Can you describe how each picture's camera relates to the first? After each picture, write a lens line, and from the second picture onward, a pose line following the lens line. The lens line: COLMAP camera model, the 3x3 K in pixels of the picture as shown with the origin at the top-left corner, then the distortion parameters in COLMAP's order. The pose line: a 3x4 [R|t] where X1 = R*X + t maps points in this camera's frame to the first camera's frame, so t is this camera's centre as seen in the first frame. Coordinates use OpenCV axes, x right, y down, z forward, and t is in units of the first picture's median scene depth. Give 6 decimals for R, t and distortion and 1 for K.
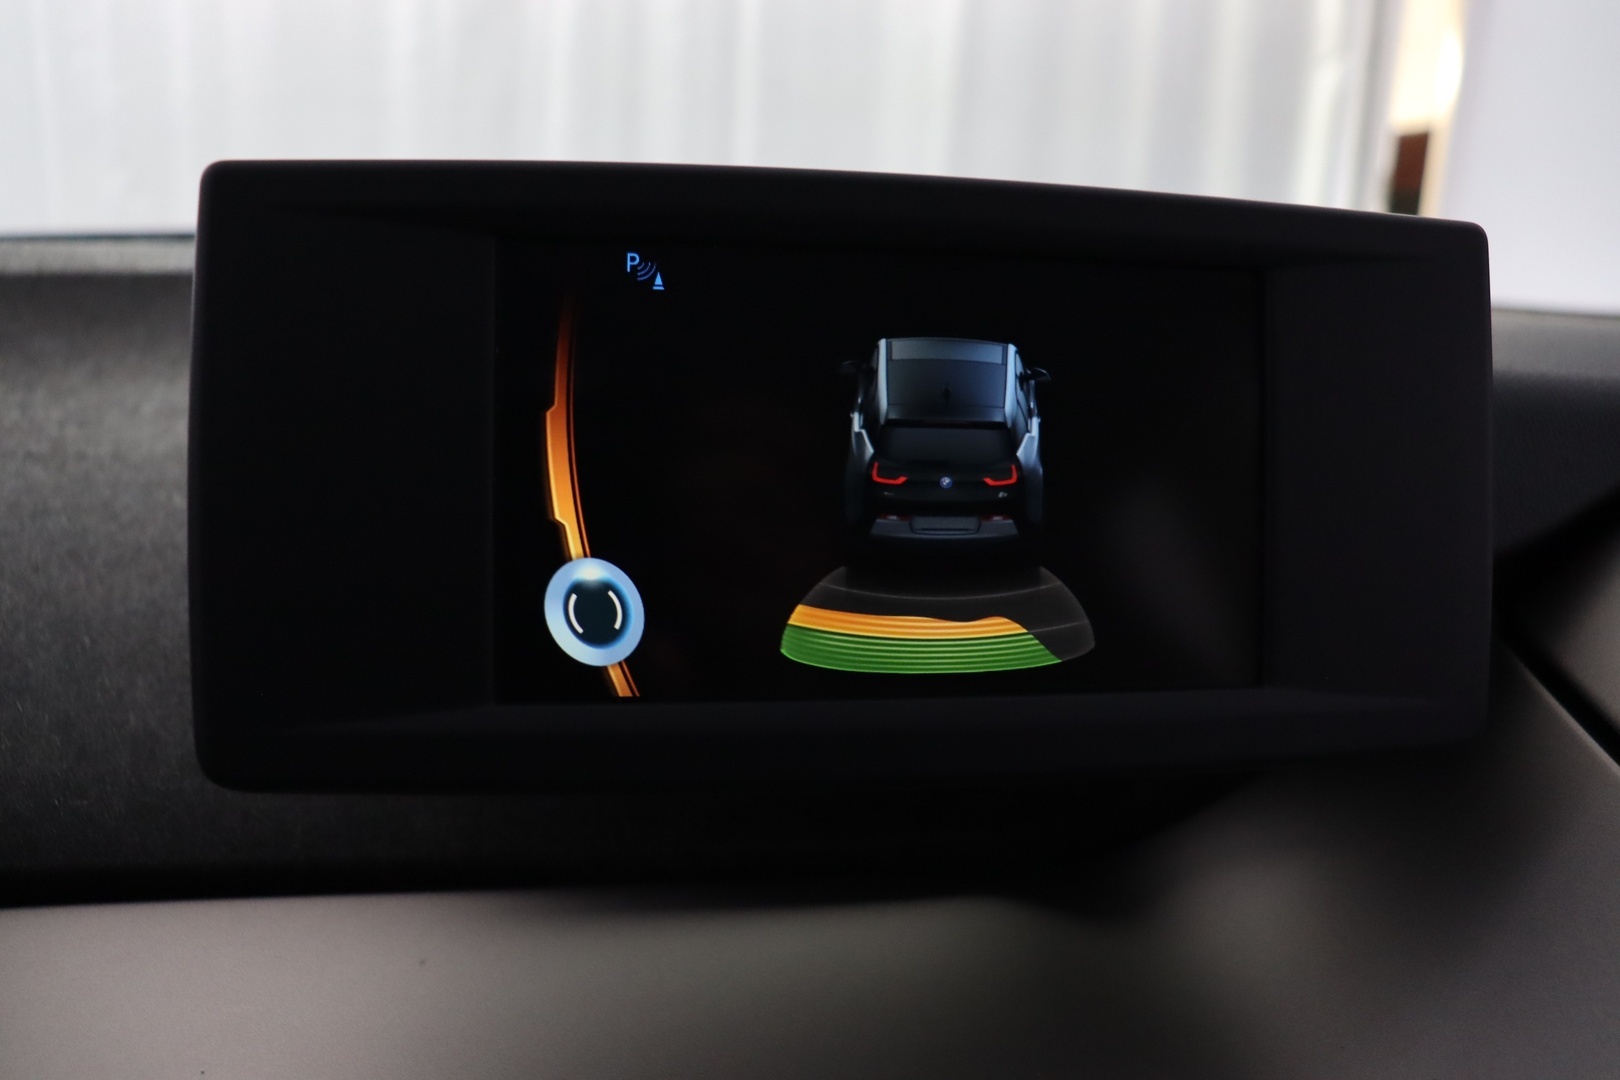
lens RADIAL K [[1247.8, 0, 810.0], [0, 1247.8, 540.0], [0, 0, 1]] dist [-0.180872, 0.109829]
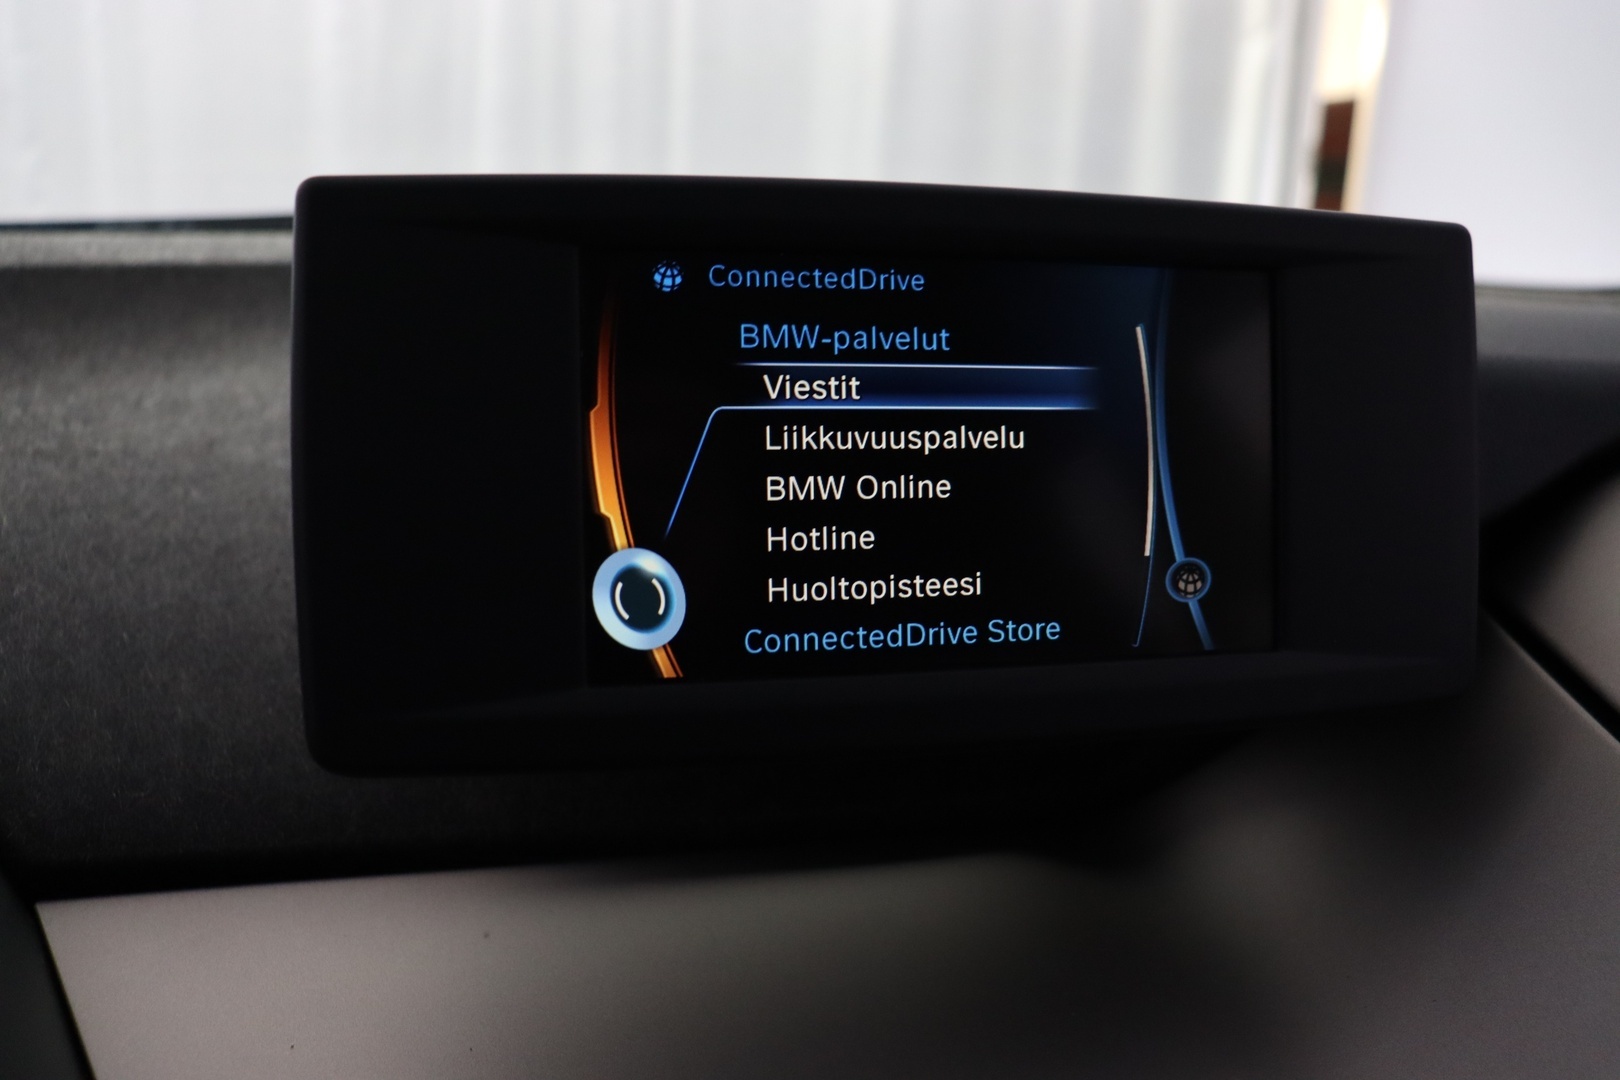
lens RADIAL K [[1256.8, 0, 810.0], [0, 1256.8, 540.0], [0, 0, 1]] dist [-0.187256, 0.119595]
pose [[0.998105, -0.020353, 0.058079, -0.078440], [0.019067, 0.999562, 0.022618, -0.009190], [-0.058514, -0.021468, 0.998056, -0.056437]]
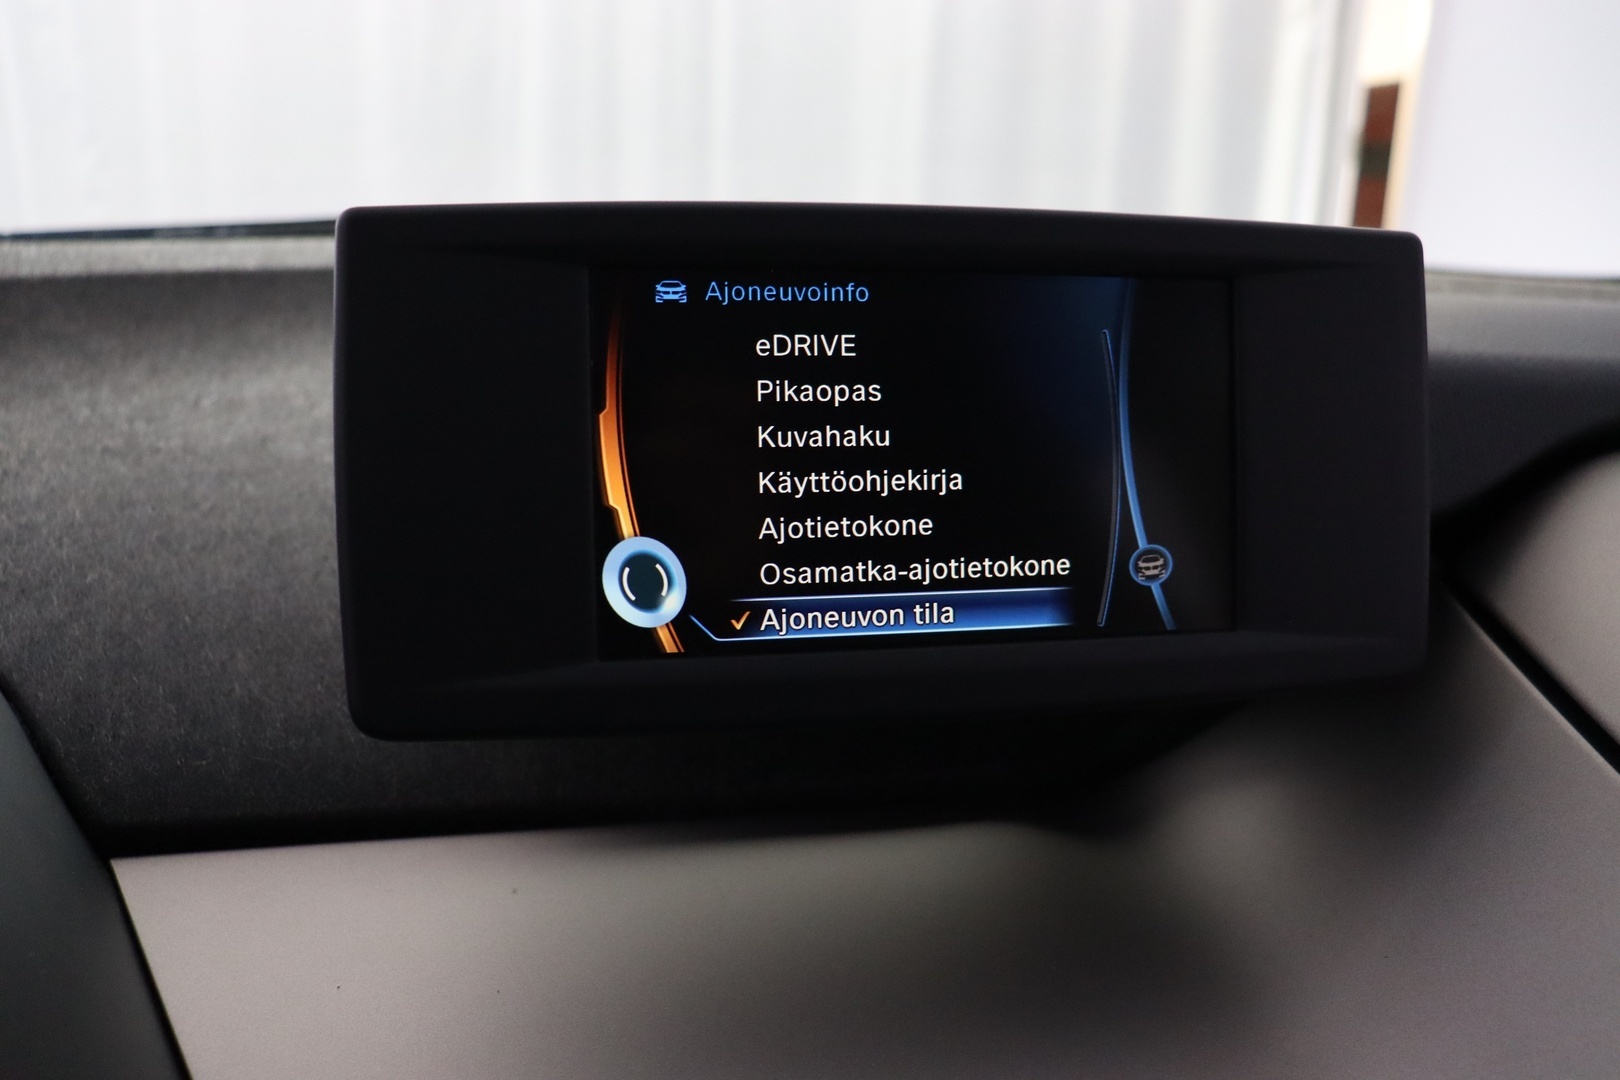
lens RADIAL K [[1256.8, 0, 810.0], [0, 1256.8, 540.0], [0, 0, 1]] dist [-0.187256, 0.119595]
pose [[0.999548, -0.023451, 0.018791, -0.045608], [0.022846, 0.999235, 0.031755, -0.011025], [-0.019521, -0.031311, 0.999319, -0.131763]]
